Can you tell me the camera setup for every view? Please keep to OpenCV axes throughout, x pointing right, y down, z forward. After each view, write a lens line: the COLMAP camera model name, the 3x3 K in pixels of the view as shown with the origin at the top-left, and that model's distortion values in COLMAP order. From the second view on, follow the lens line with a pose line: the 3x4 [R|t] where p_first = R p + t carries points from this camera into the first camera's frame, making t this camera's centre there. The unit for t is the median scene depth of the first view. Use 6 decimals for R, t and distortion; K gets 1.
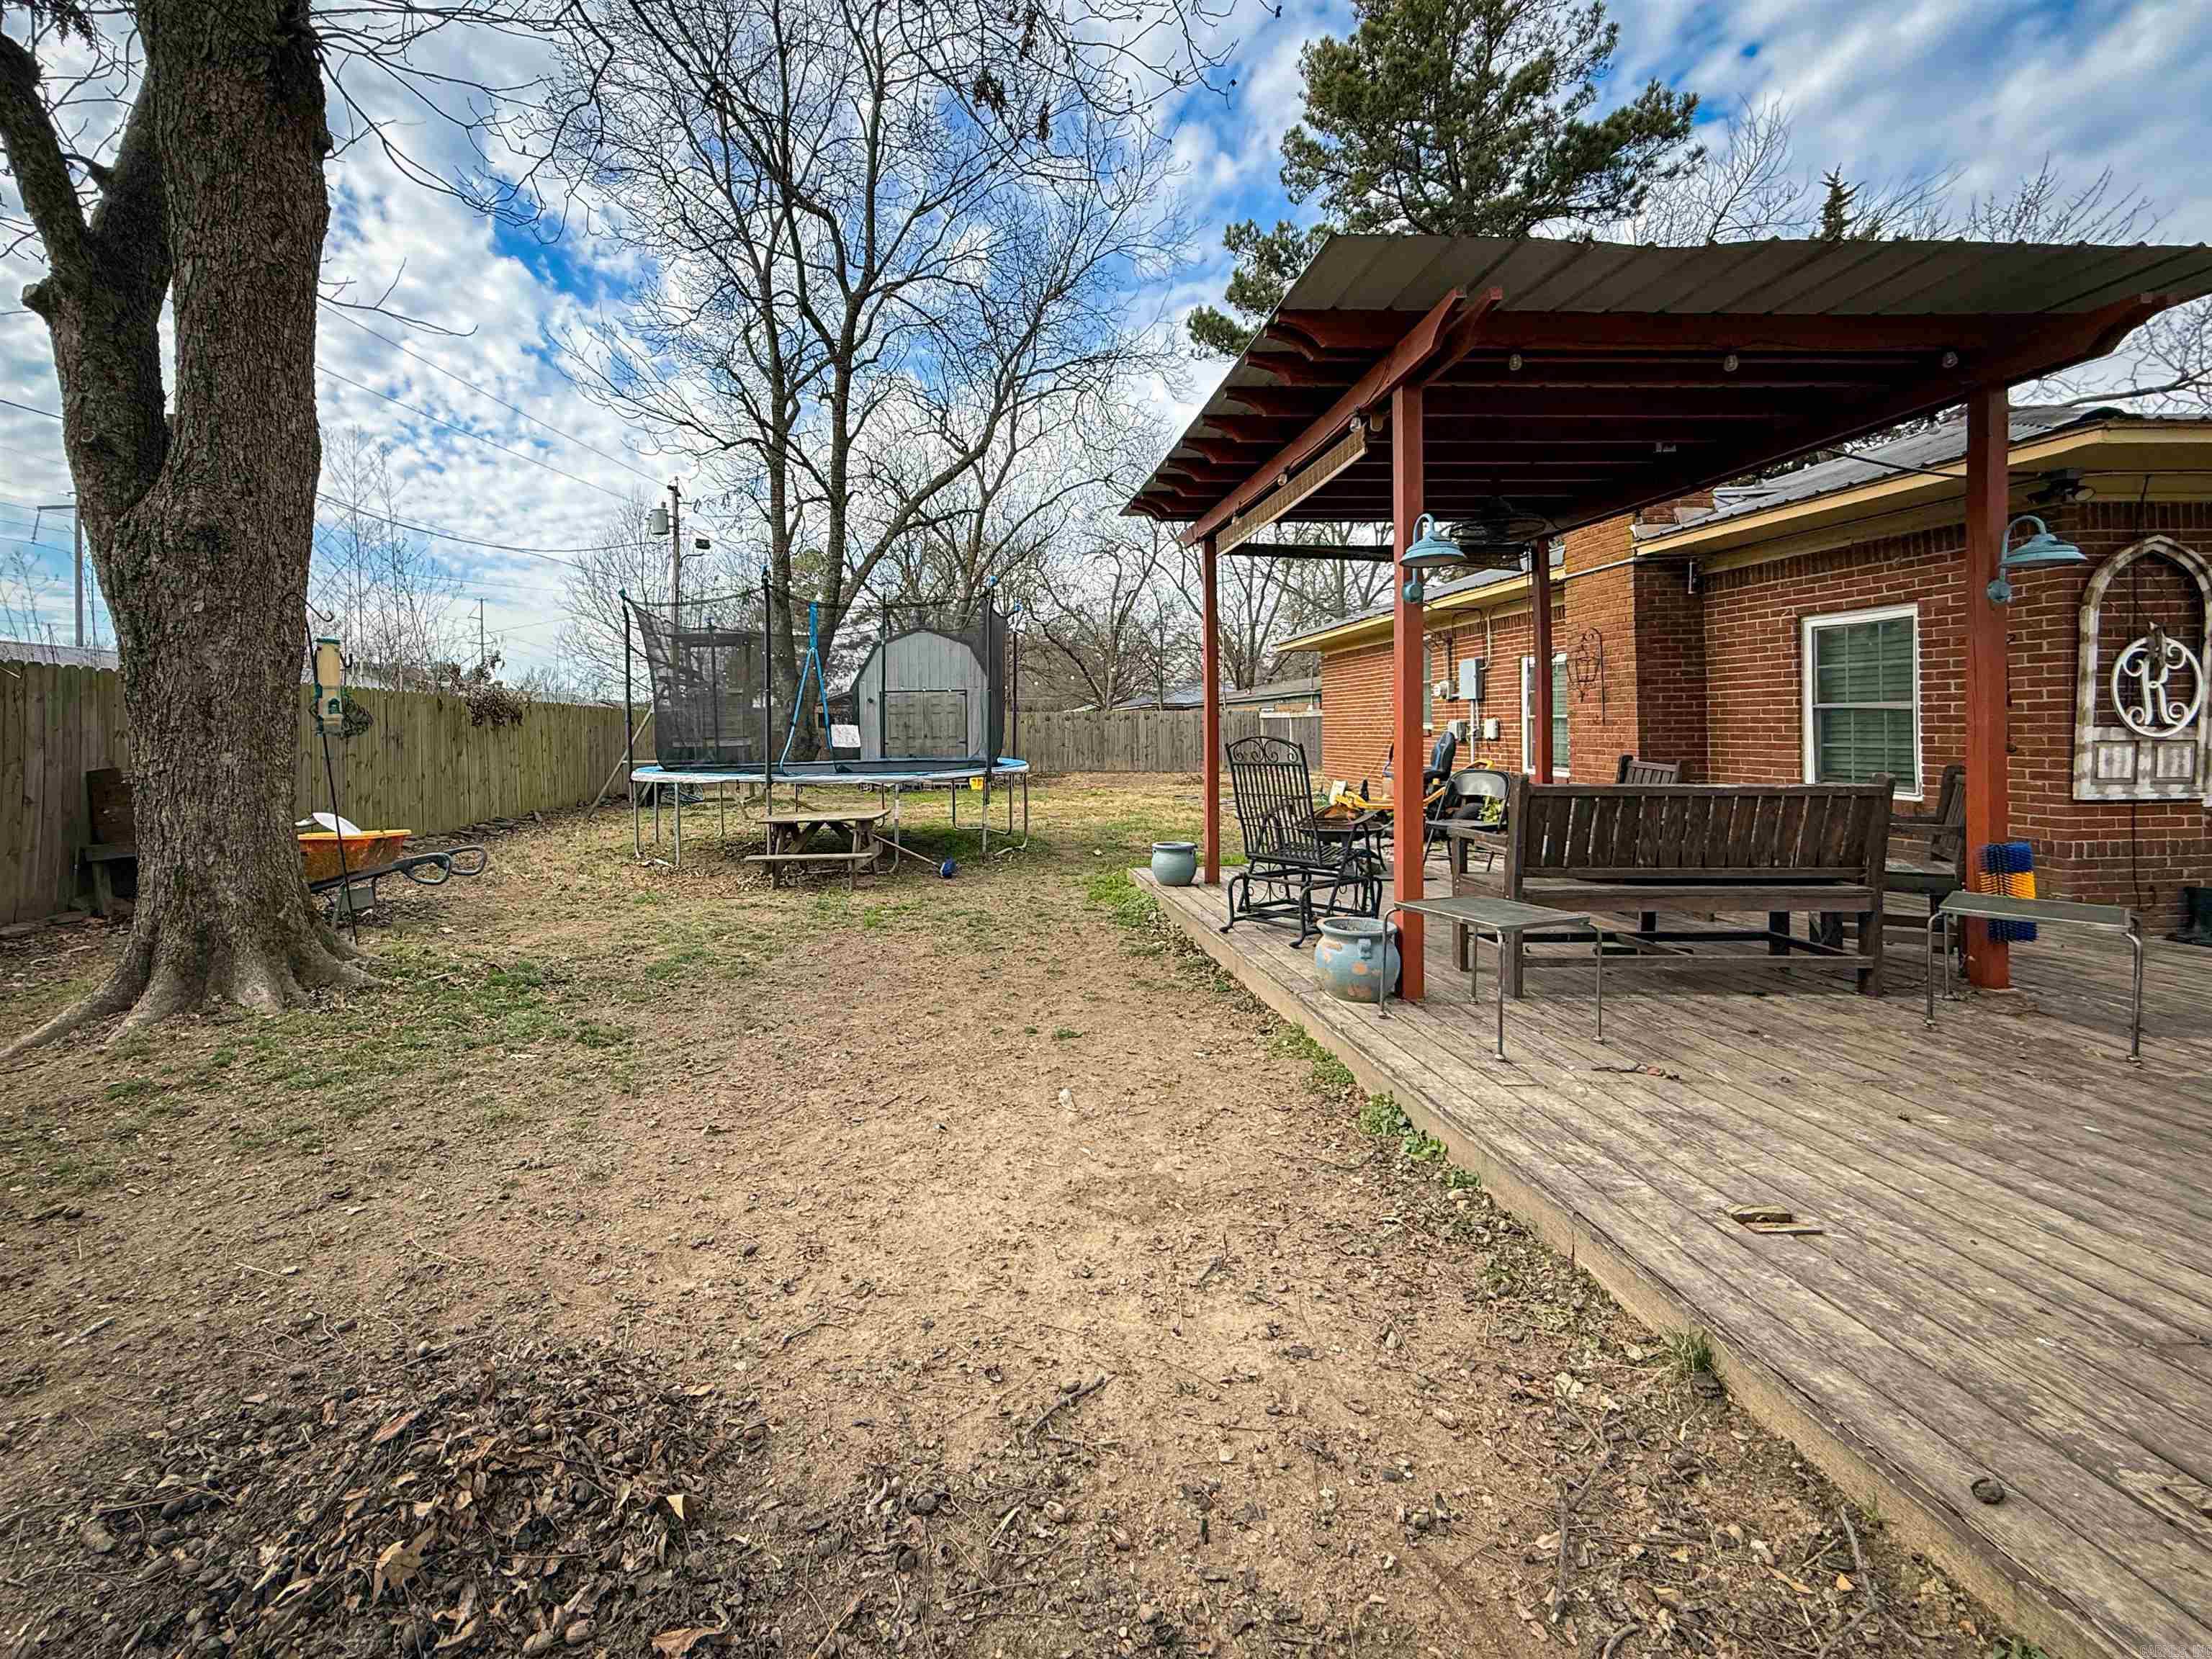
lens RADIAL K [[903.7, 0, 1109.8], [0, 903.7, 790.2], [0, 0, 1]] dist [-0.001273, -0.000018]
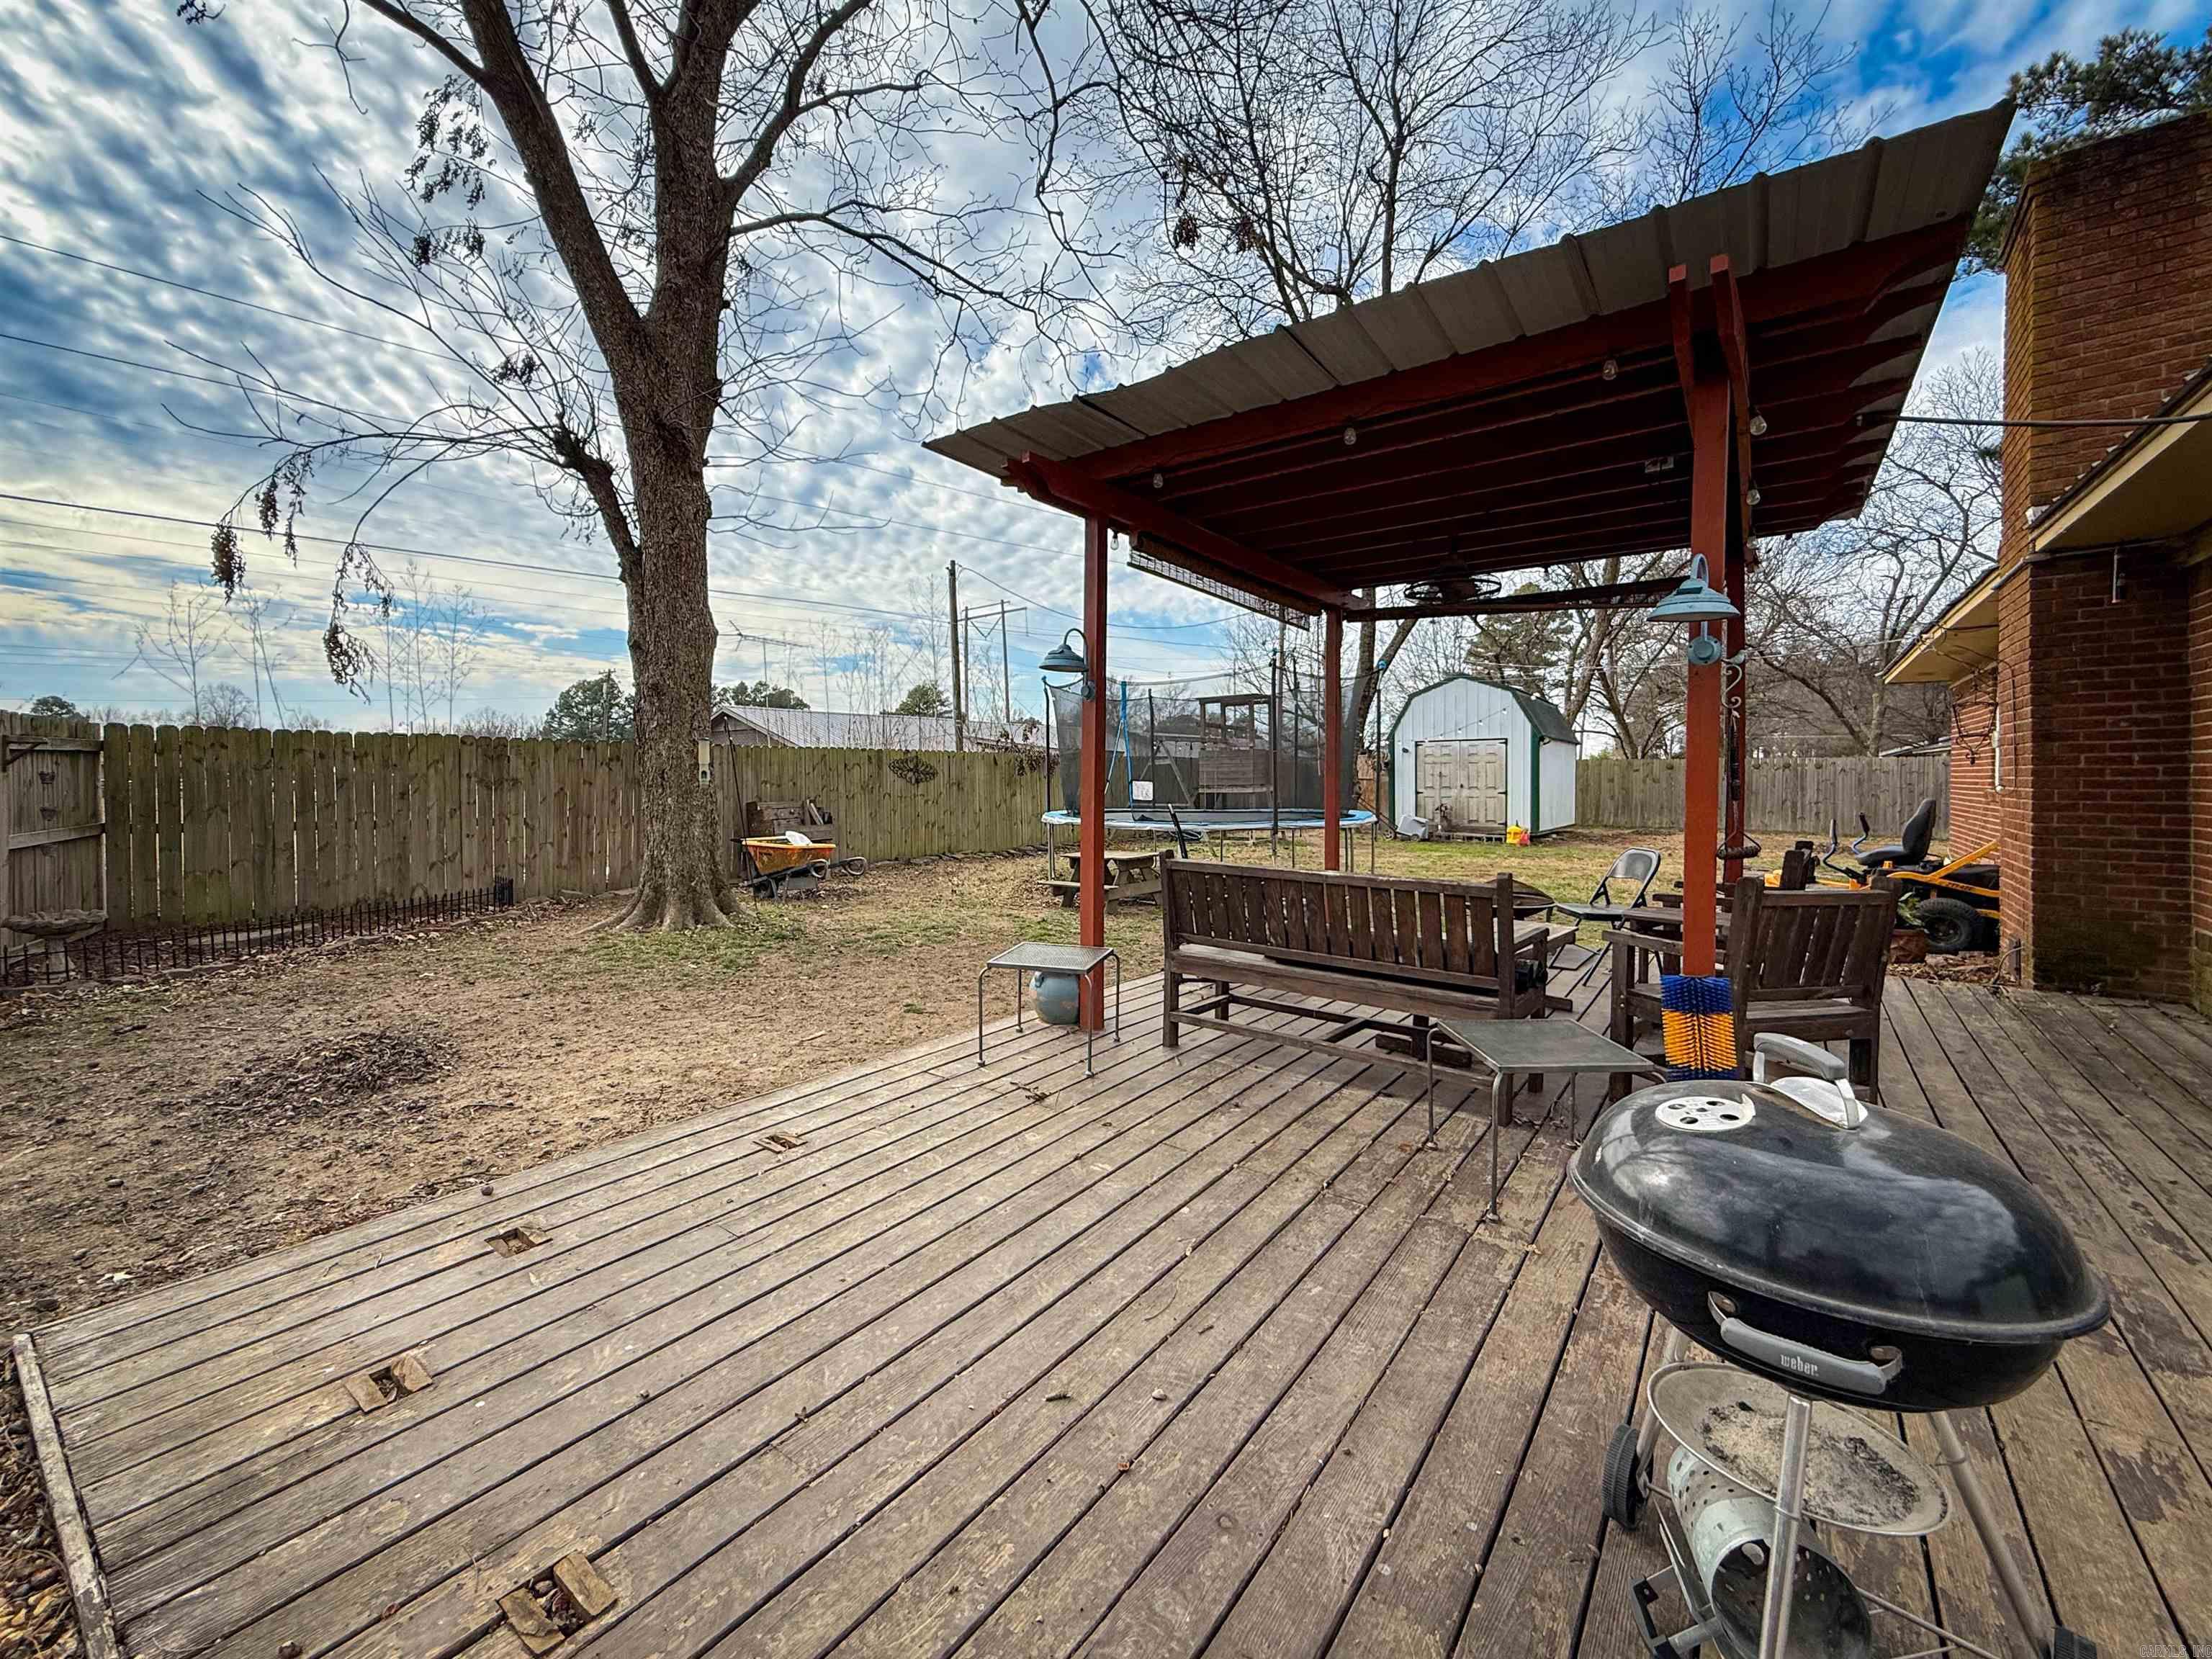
lens RADIAL K [[913.4, 0, 1106.0], [0, 913.4, 829.5], [0, 0, 1]] dist [0.000799, -0.000085]
pose [[0.769262, 0.048665, -0.637078, 0.909903], [-0.053334, 0.998506, 0.011875, -0.041759], [0.636704, 0.024843, 0.770708, 0.068994]]
